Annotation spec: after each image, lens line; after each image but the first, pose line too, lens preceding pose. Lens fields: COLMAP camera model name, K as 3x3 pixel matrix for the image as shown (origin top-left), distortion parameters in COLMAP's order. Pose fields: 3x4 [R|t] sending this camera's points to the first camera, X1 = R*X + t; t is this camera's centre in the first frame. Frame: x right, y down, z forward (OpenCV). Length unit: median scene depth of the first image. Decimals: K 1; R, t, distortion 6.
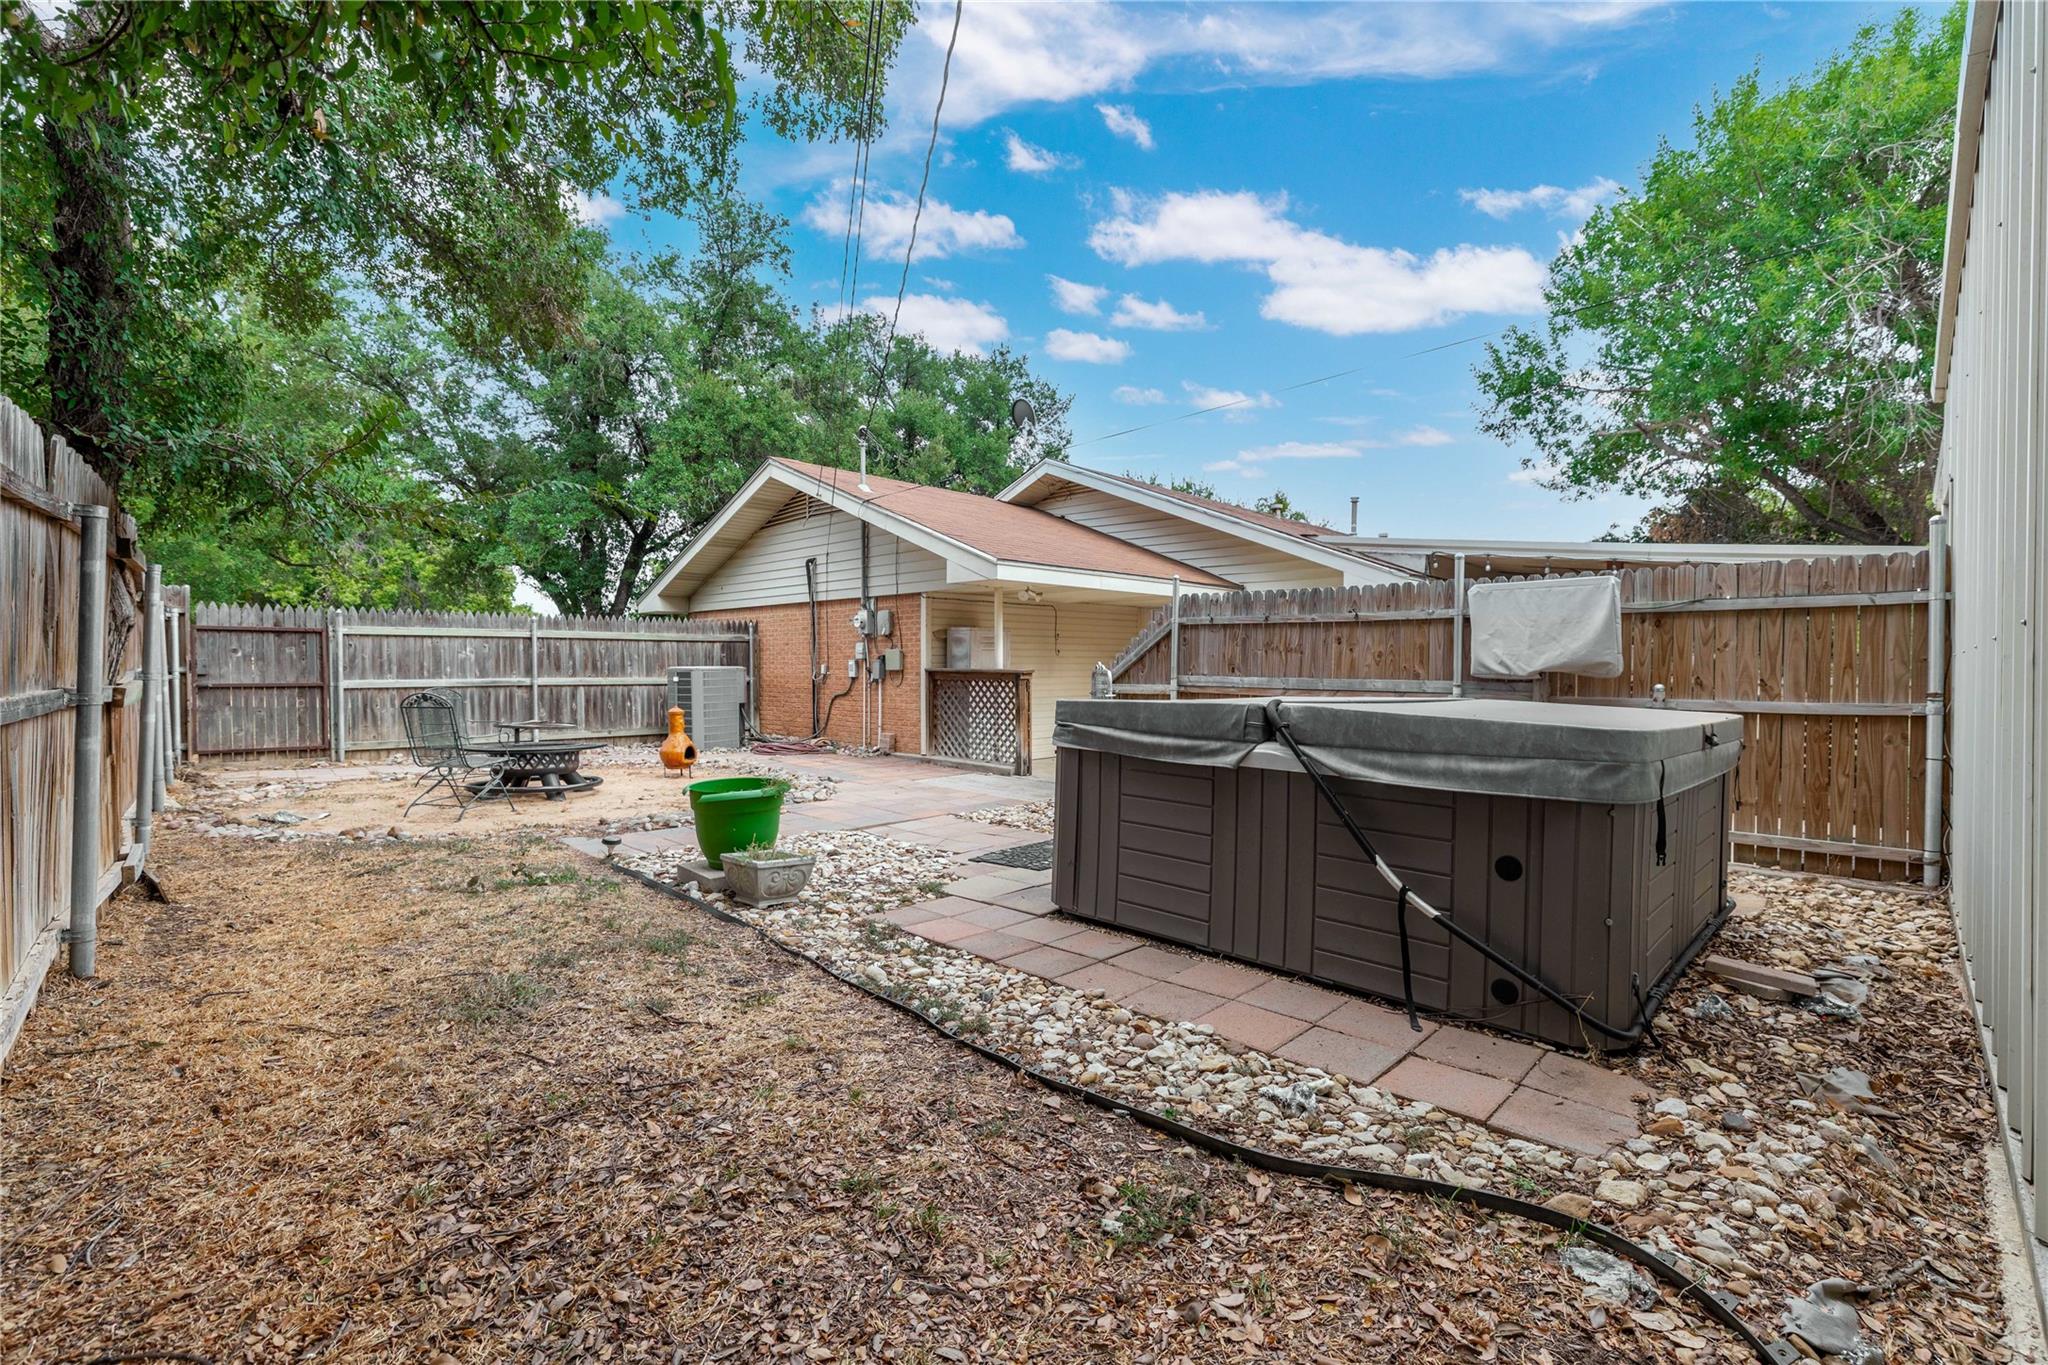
lens RADIAL K [[898.7, 0, 1024.0], [0, 898.7, 682.5], [0, 0, 1]] dist [-0.001900, -0.000278]
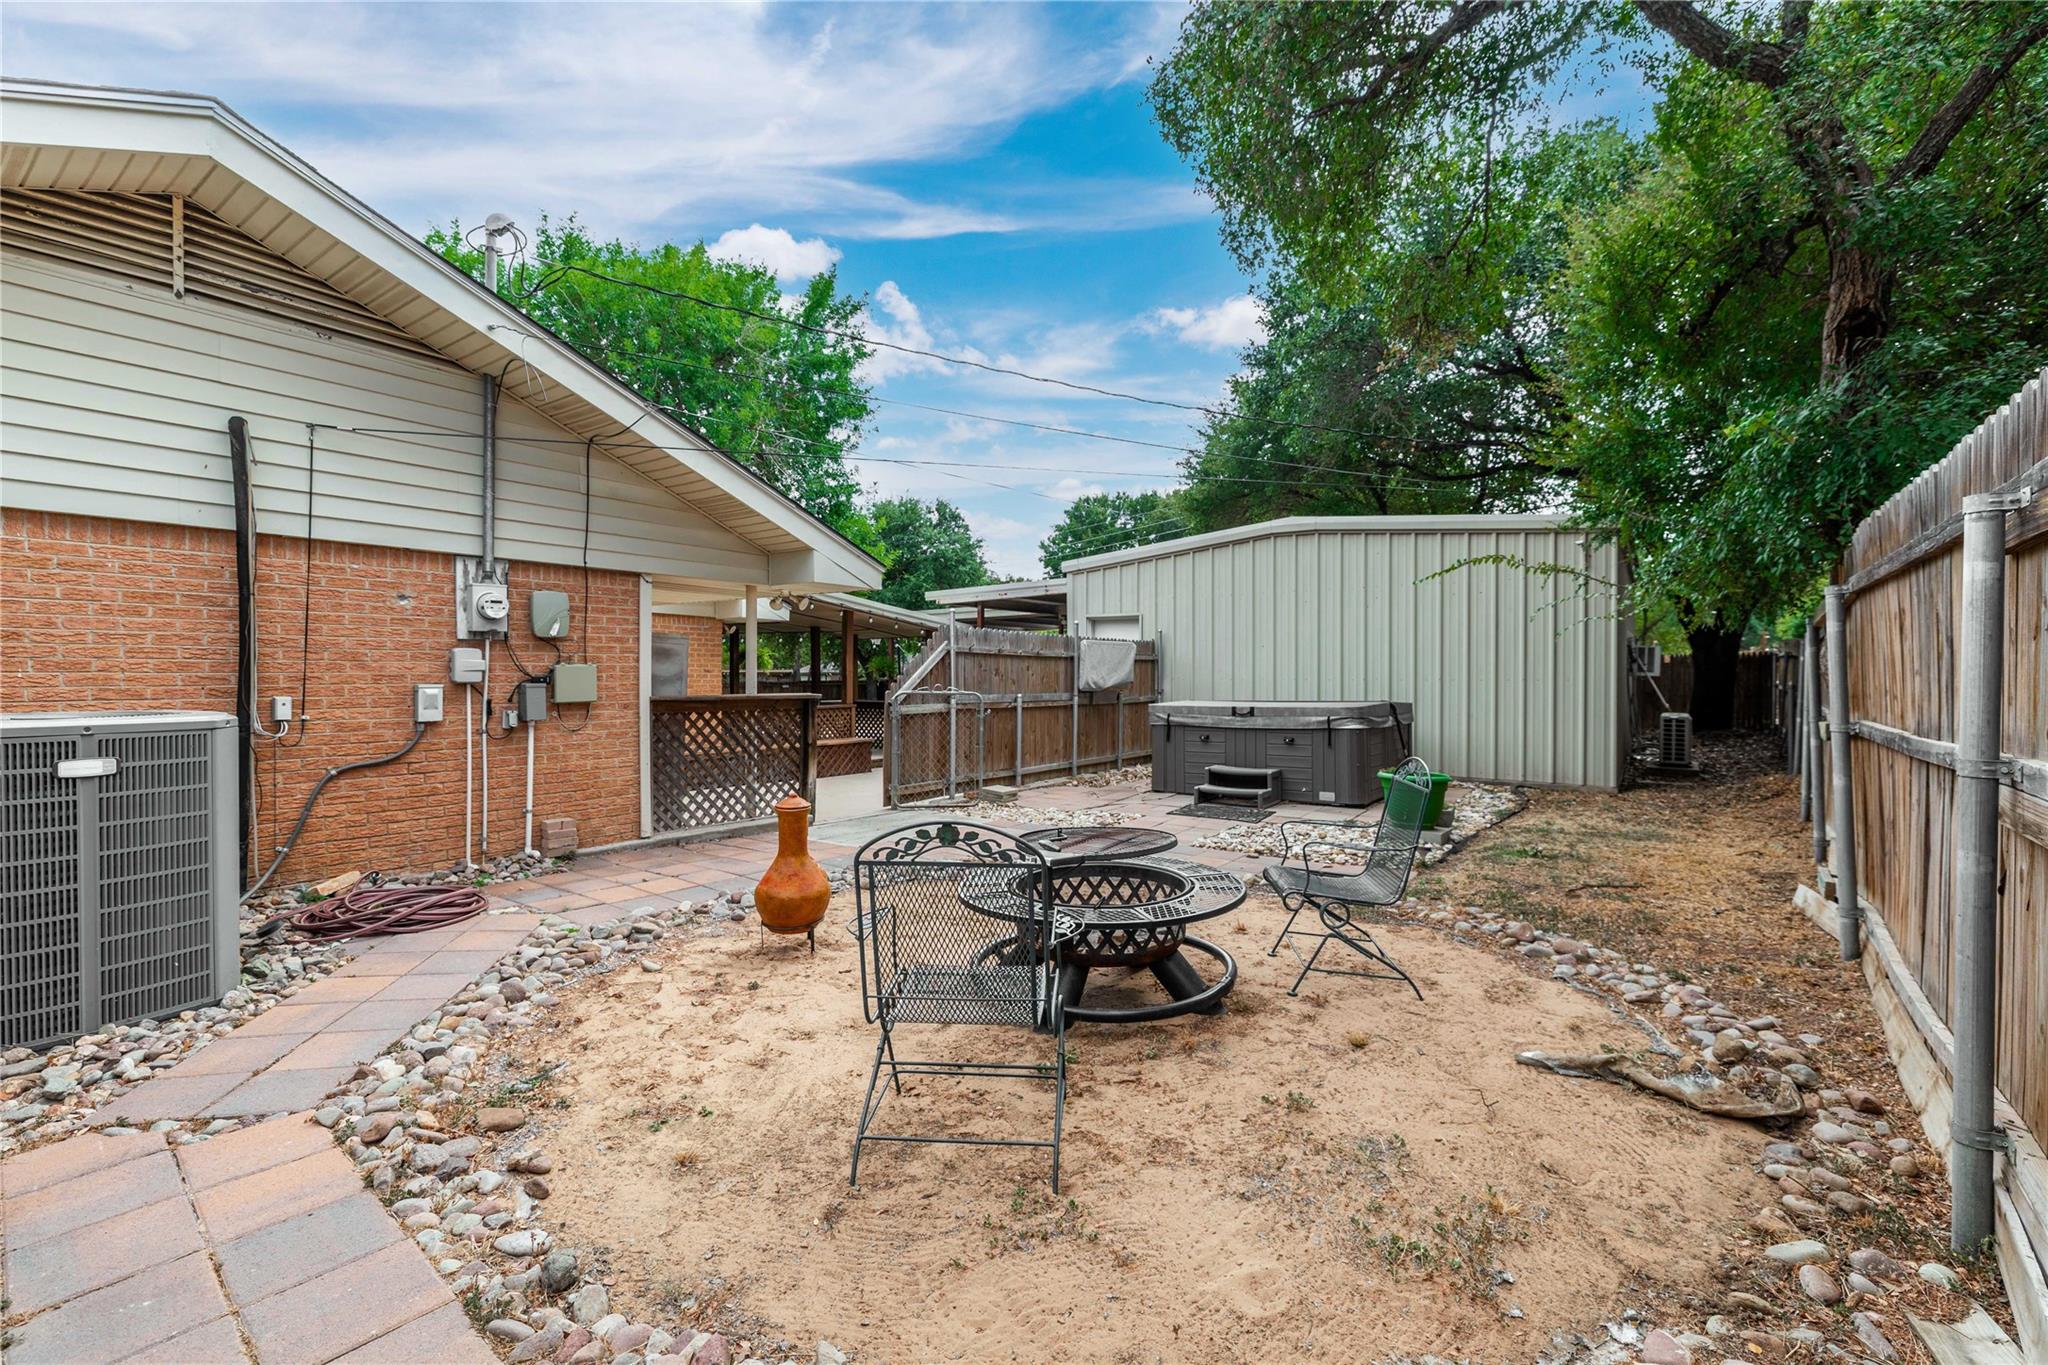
lens RADIAL K [[898.7, 0, 1024.0], [0, 898.7, 682.5], [0, 0, 1]] dist [-0.001900, -0.000278]
pose [[-0.135324, -0.012610, 0.990721, -0.707380], [0.014682, 0.999784, 0.014730, -0.028663], [-0.990693, 0.016539, -0.135109, 0.775752]]
